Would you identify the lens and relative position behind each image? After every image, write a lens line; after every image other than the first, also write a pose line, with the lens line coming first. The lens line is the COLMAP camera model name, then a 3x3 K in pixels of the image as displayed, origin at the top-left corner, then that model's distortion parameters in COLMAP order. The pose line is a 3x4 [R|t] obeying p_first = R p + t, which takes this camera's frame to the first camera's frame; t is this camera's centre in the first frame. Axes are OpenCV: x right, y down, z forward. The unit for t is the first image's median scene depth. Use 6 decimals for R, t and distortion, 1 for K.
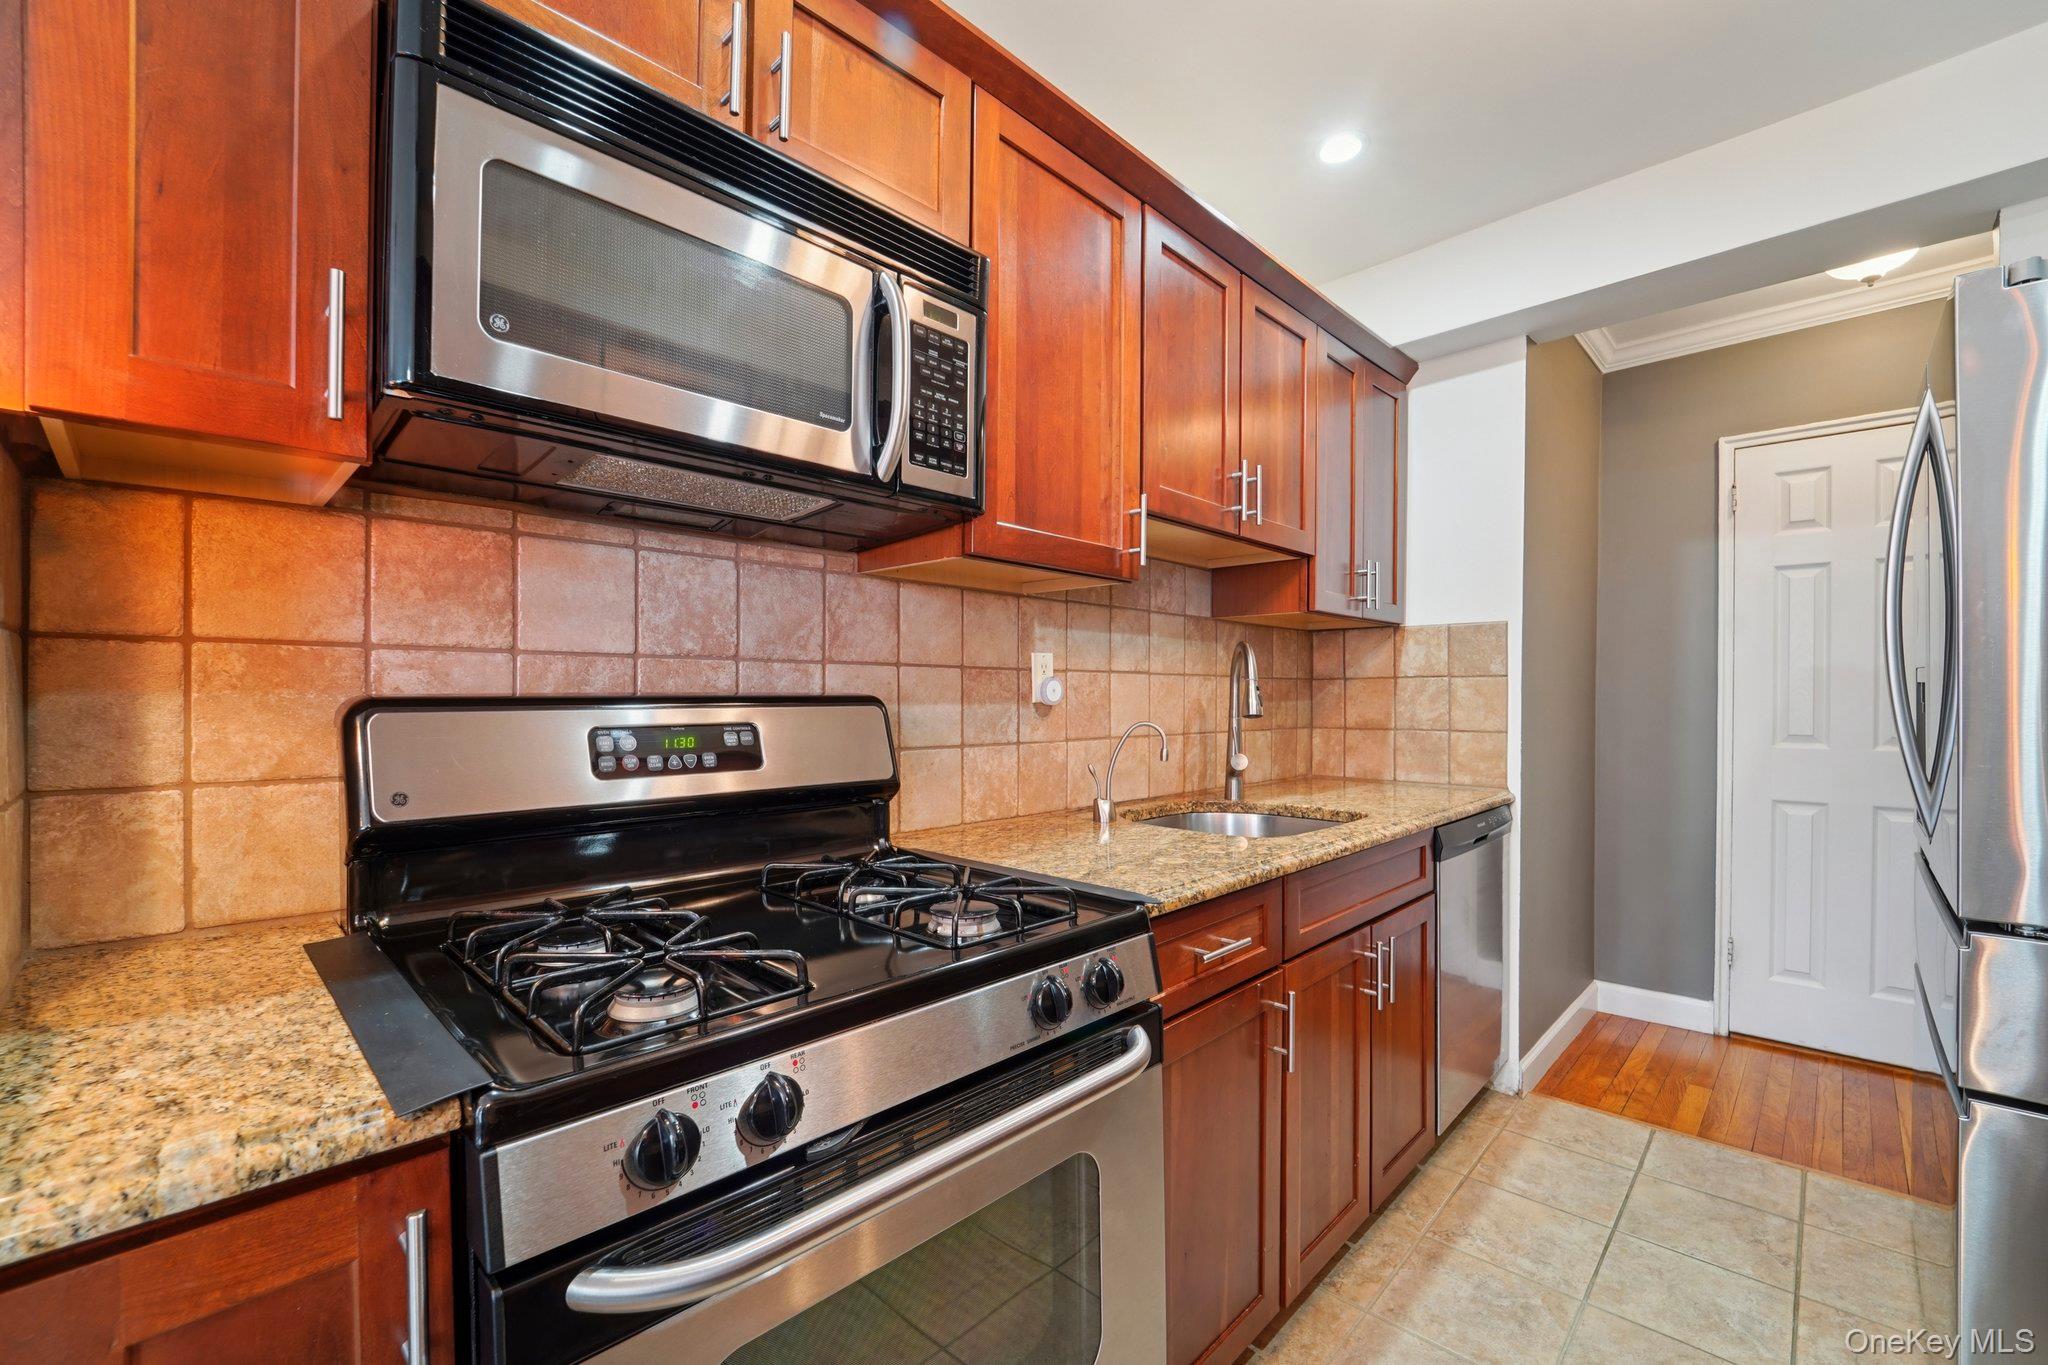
lens RADIAL K [[847.8, 0, 1019.9], [0, 847.8, 698.9], [0, 0, 1]] dist [-0.009449, -0.001538]
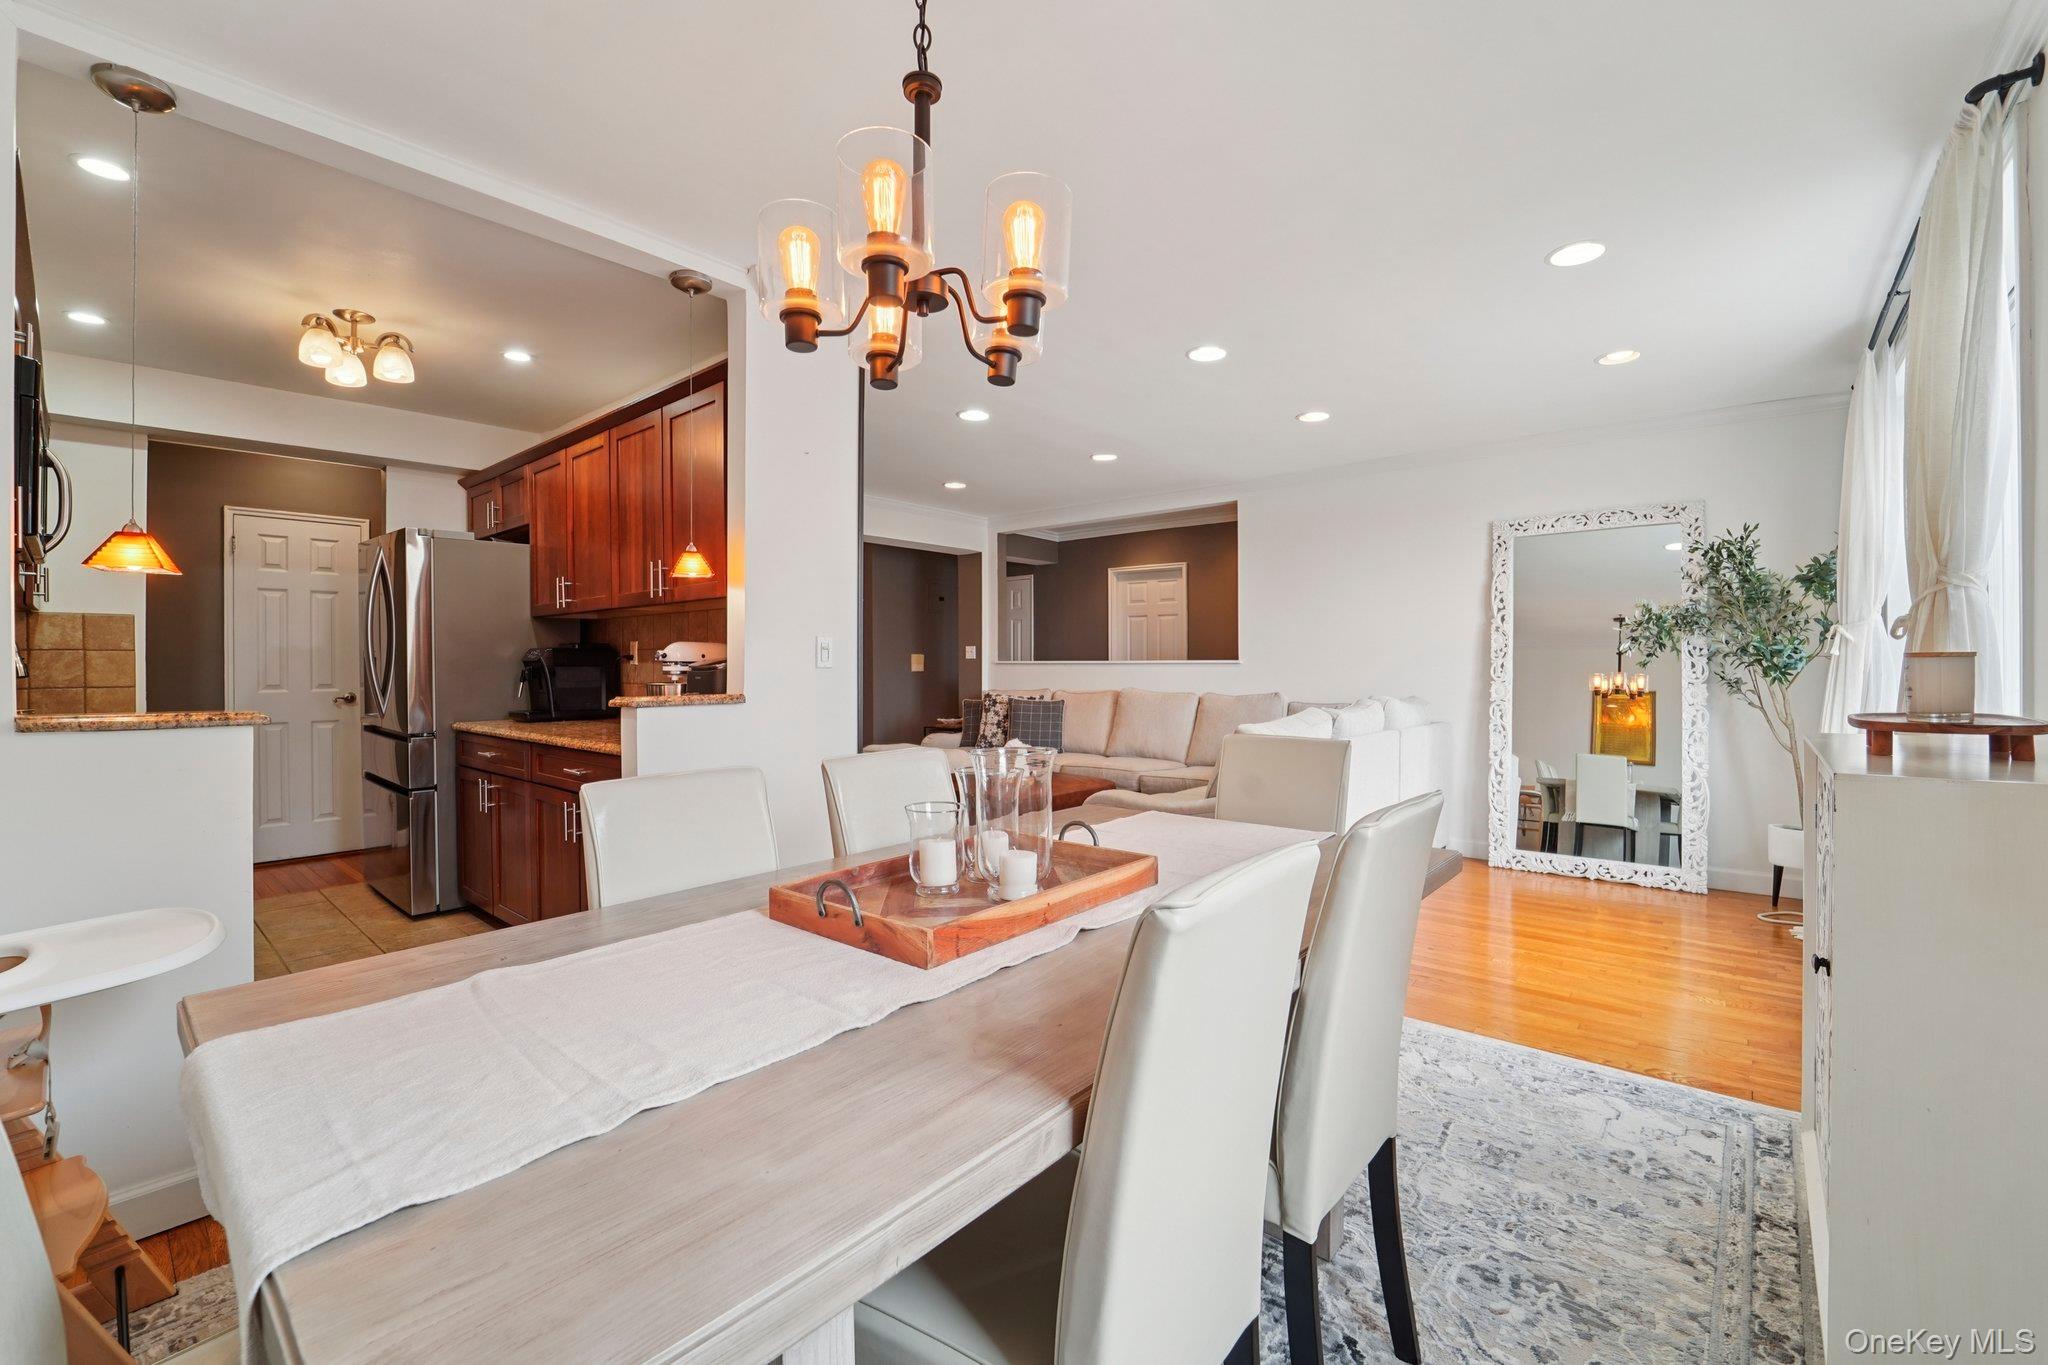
lens RADIAL K [[847.8, 0, 986.1], [0, 847.8, 666.3], [0, 0, 1]] dist [-0.009449, -0.001538]
pose [[-0.031517, -0.007953, 0.999472, -1.198892], [0.007160, 0.999941, 0.008182, 0.000859], [-0.999478, 0.007414, -0.031458, -0.603778]]
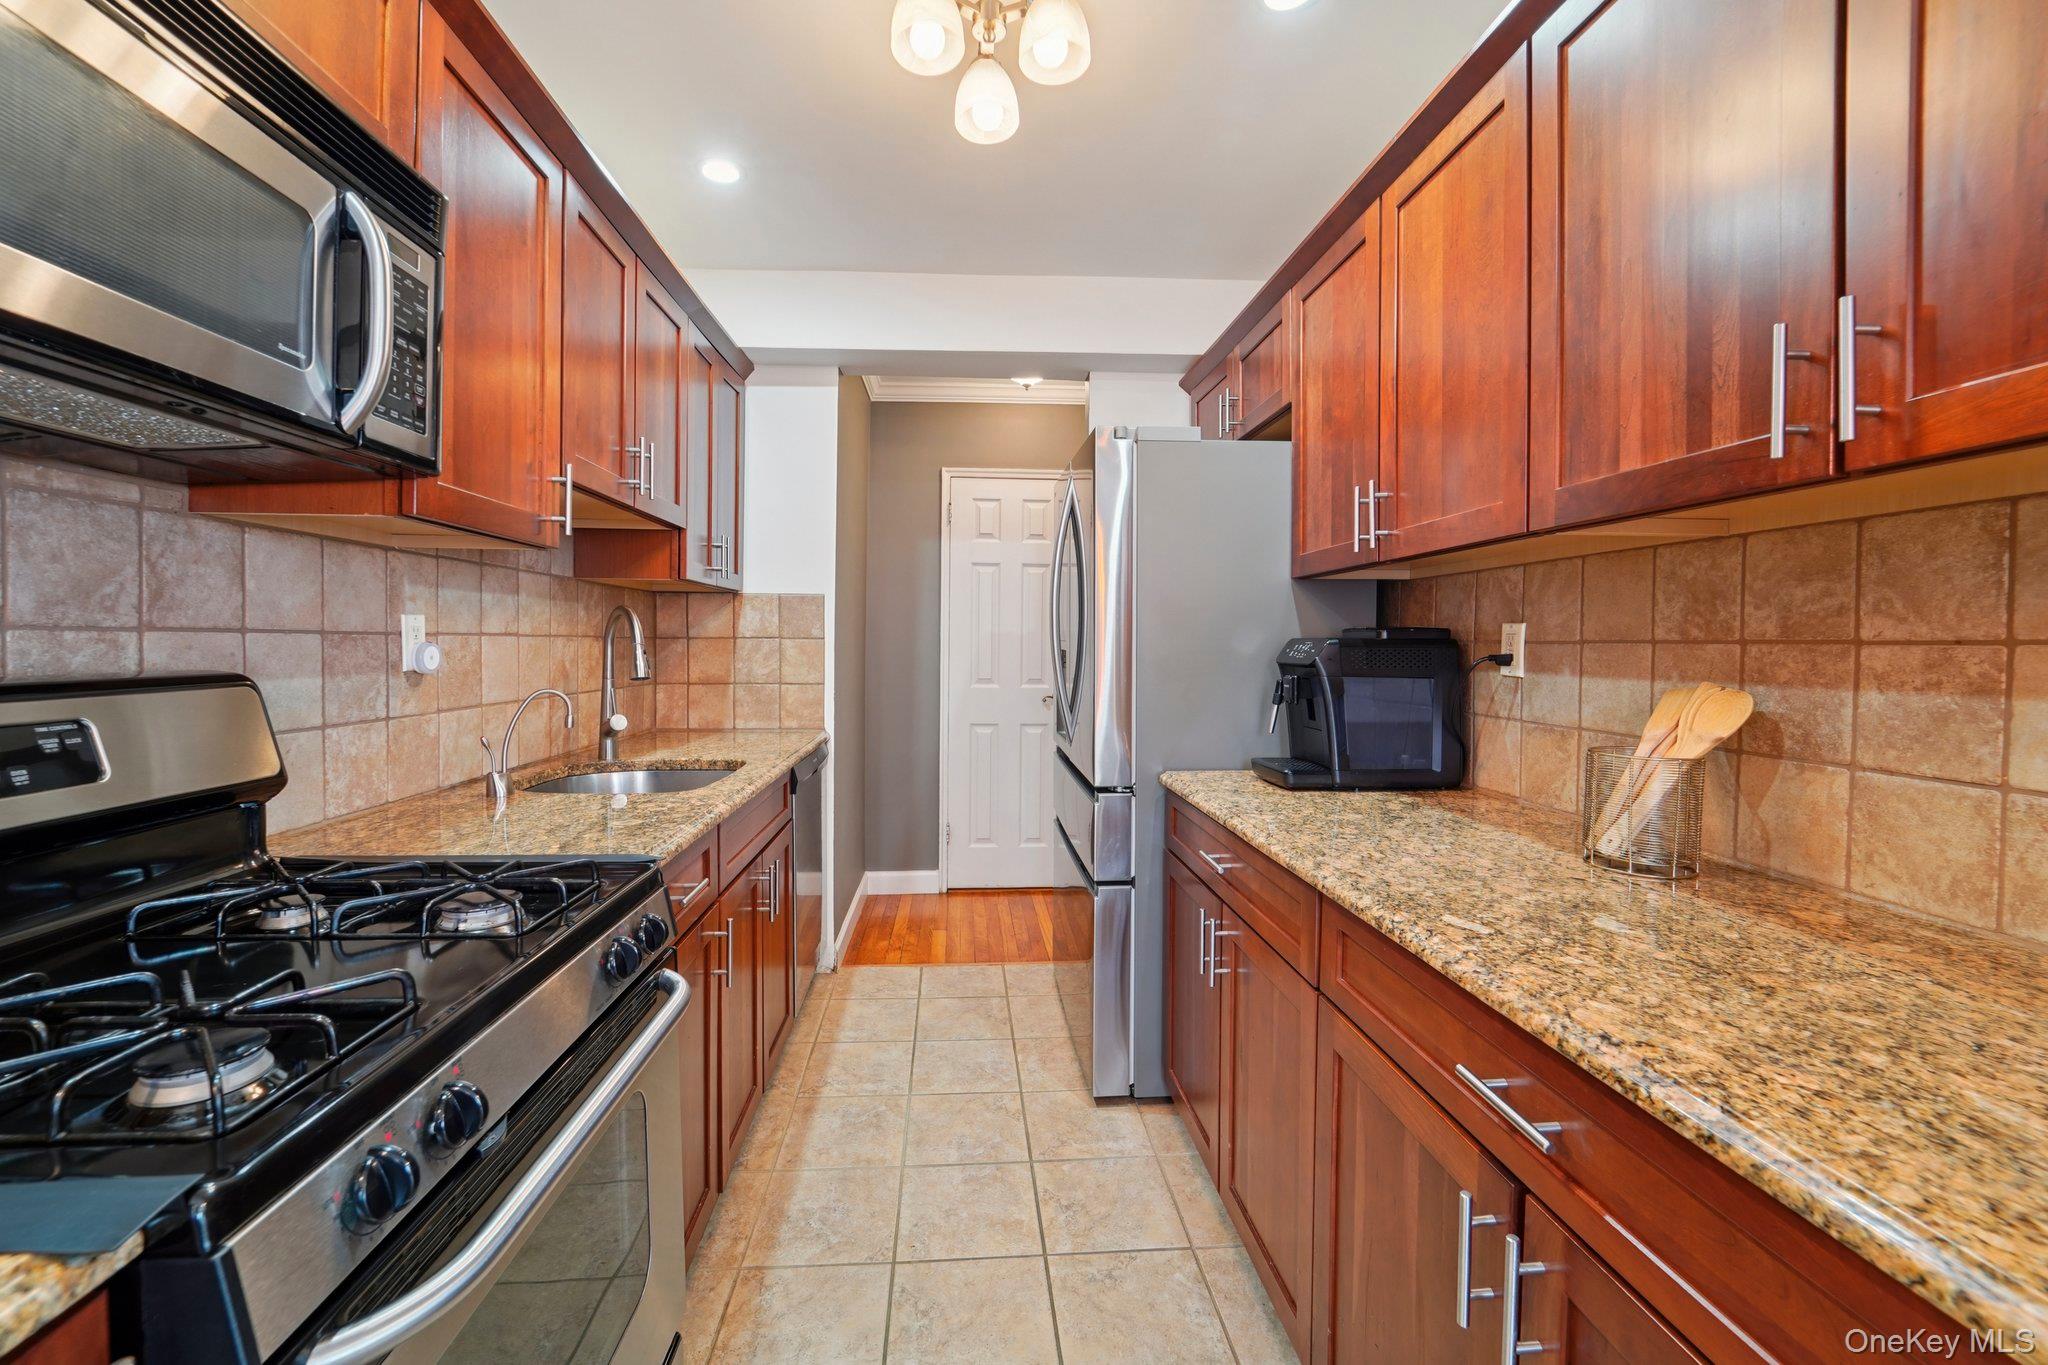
lens RADIAL K [[847.8, 0, 1006.1], [0, 847.8, 654.4], [0, 0, 1]] dist [-0.009449, -0.001538]
pose [[0.674907, -0.007596, 0.737863, -0.194057], [-0.002536, 0.999917, 0.012614, -0.024056], [-0.737898, -0.010384, 0.674832, -0.045518]]
